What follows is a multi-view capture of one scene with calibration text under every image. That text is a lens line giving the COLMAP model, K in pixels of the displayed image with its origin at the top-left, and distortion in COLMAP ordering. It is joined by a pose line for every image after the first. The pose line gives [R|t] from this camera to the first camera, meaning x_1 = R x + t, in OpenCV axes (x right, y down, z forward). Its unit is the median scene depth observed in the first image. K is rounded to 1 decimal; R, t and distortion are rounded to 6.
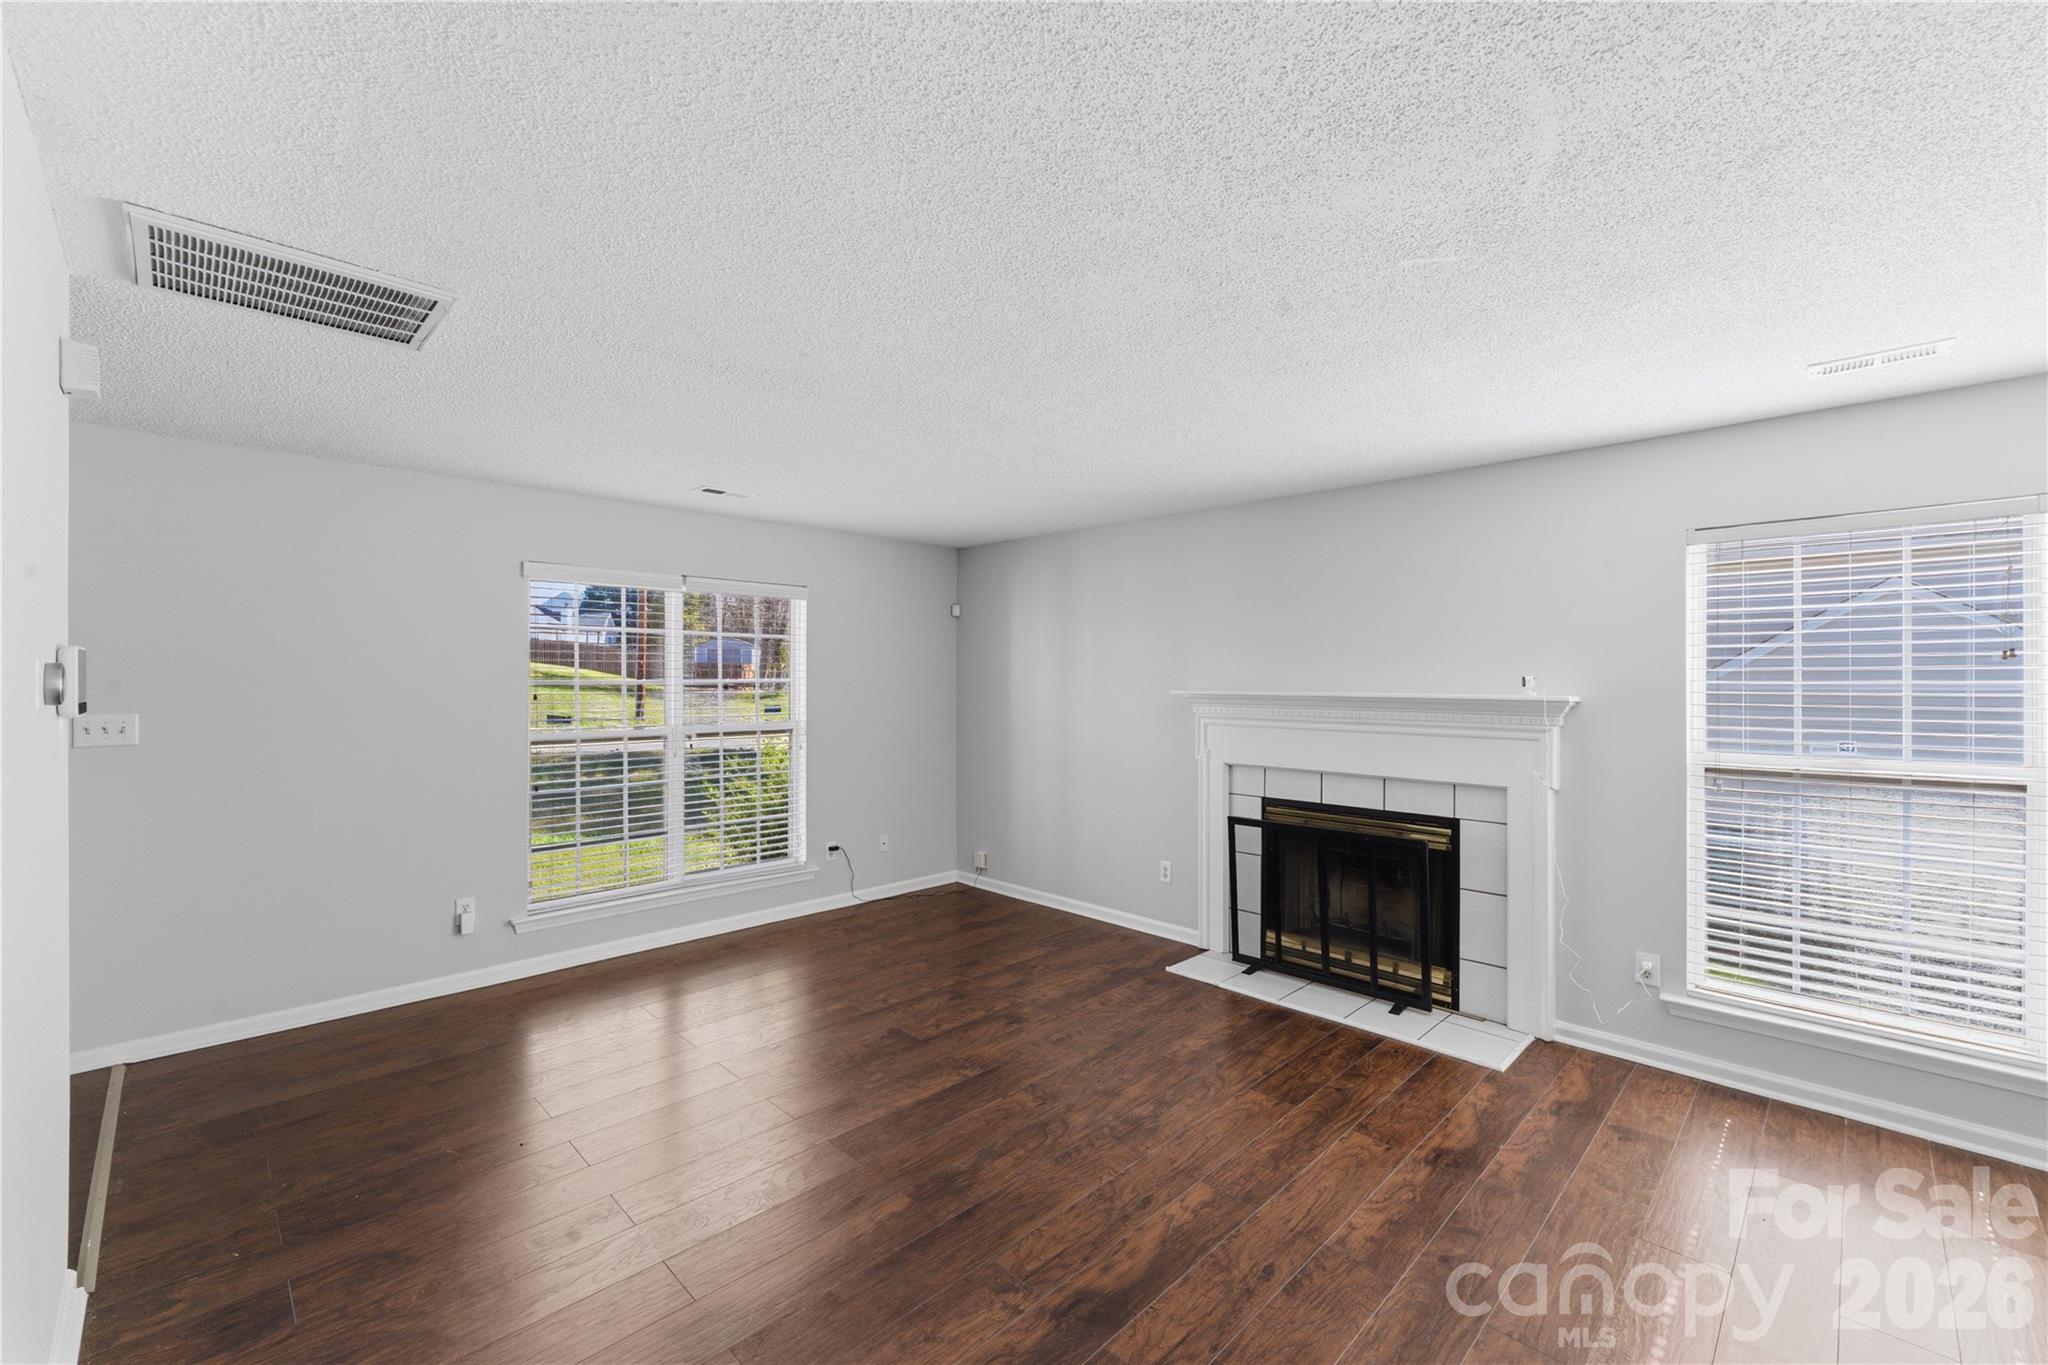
lens RADIAL K [[829.9, 0, 1018.1], [0, 829.9, 677.1], [0, 0, 1]] dist [-0.000817, 0.000006]
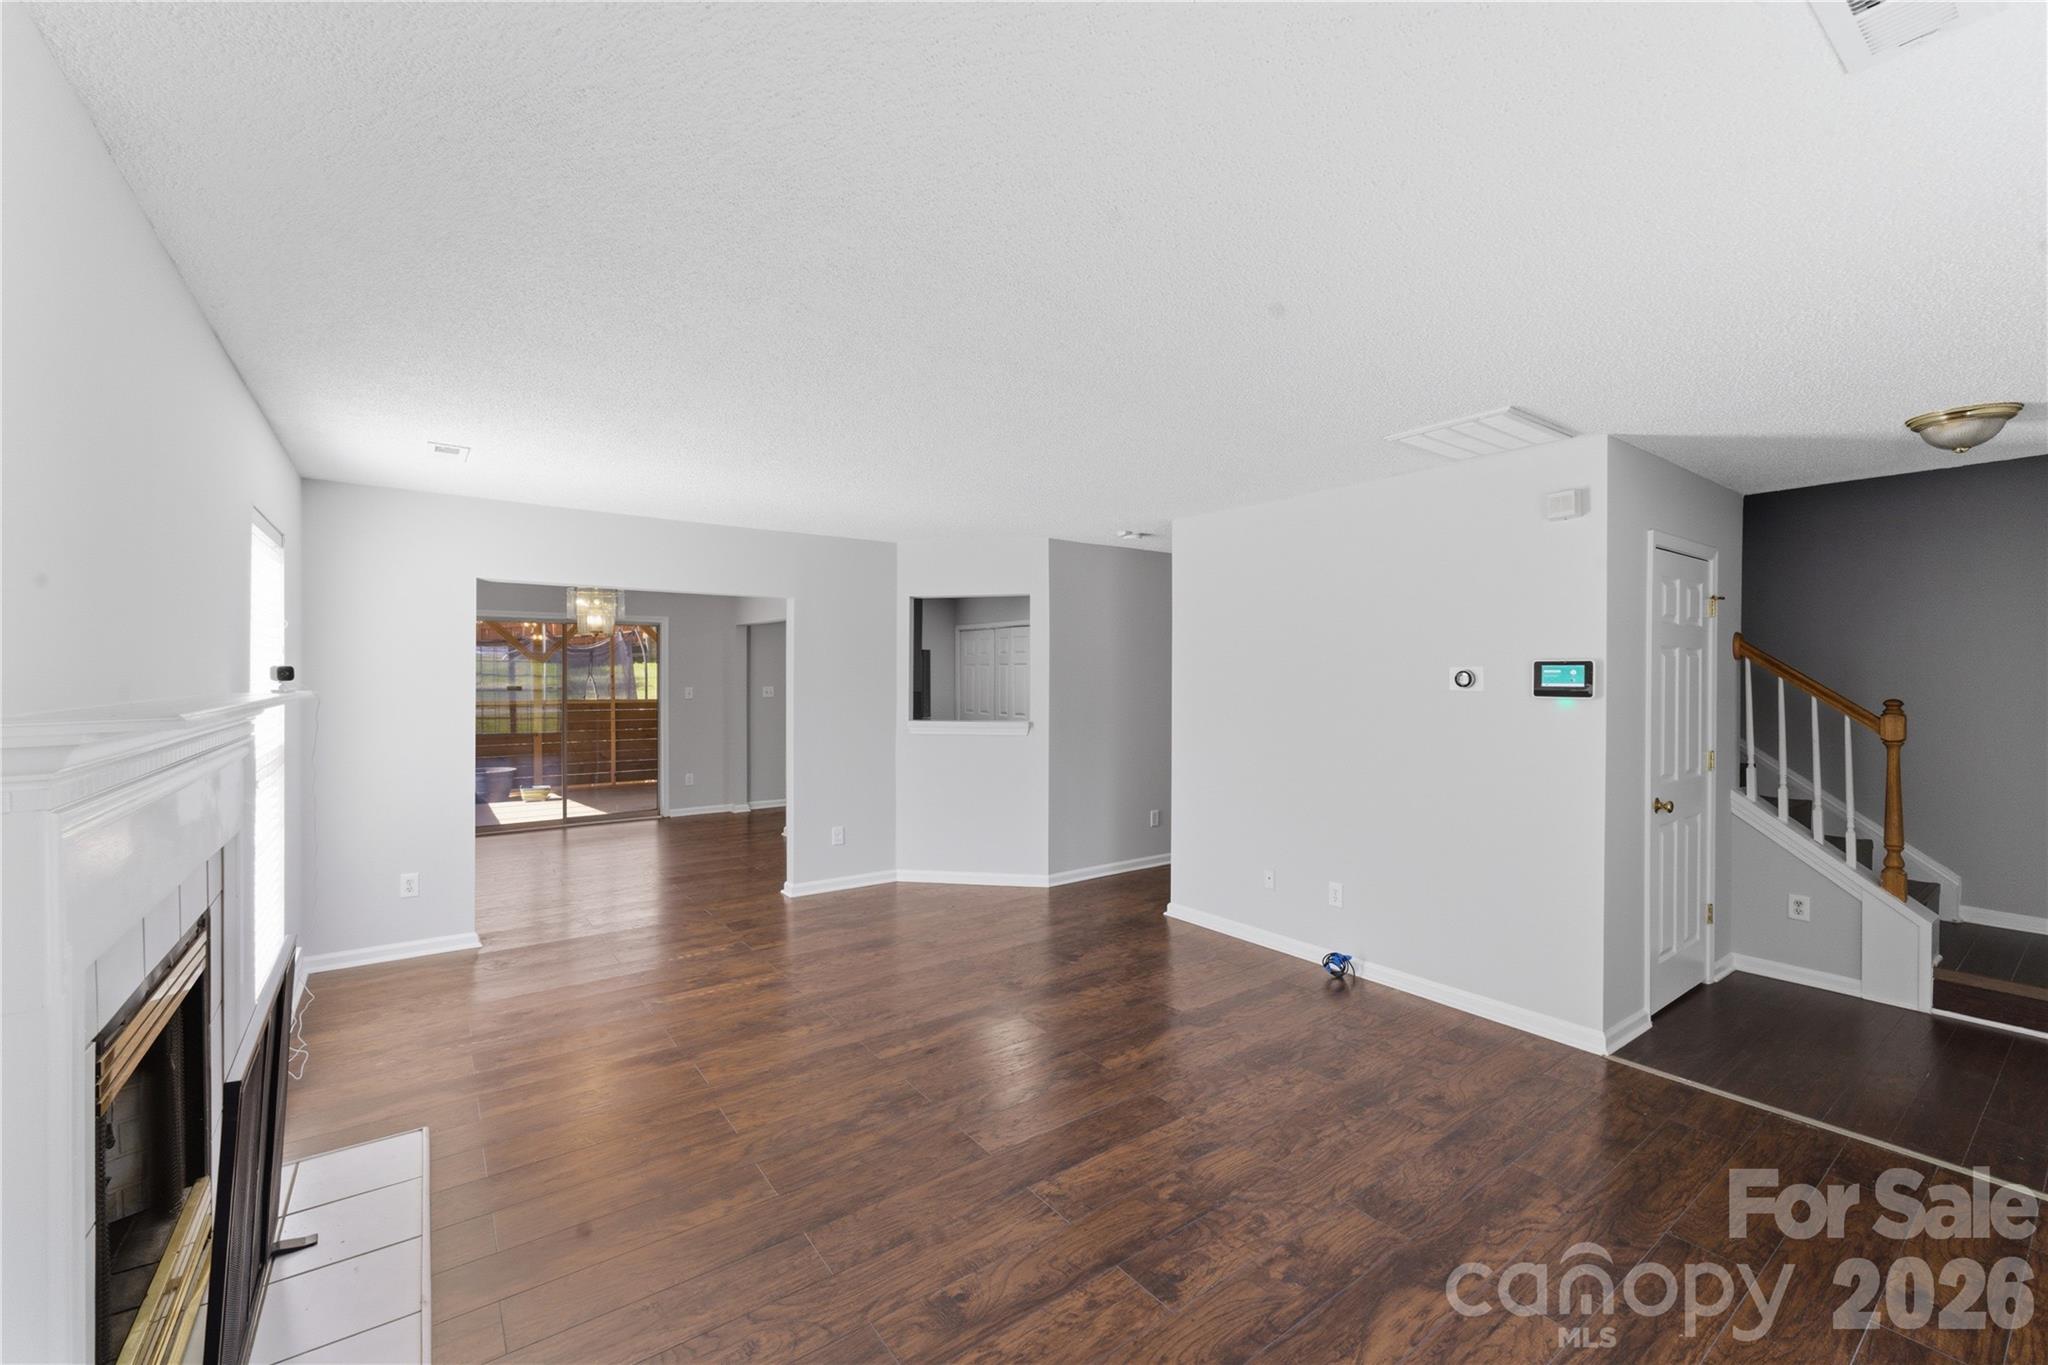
lens RADIAL K [[829.9, 0, 1016.3], [0, 829.9, 685.4], [0, 0, 1]] dist [-0.000817, 0.000006]
pose [[-0.987698, -0.007206, 0.156208, -0.120739], [-0.005477, 0.999919, 0.011501, 0.001186], [-0.156278, 0.010504, -0.987657, 1.428460]]
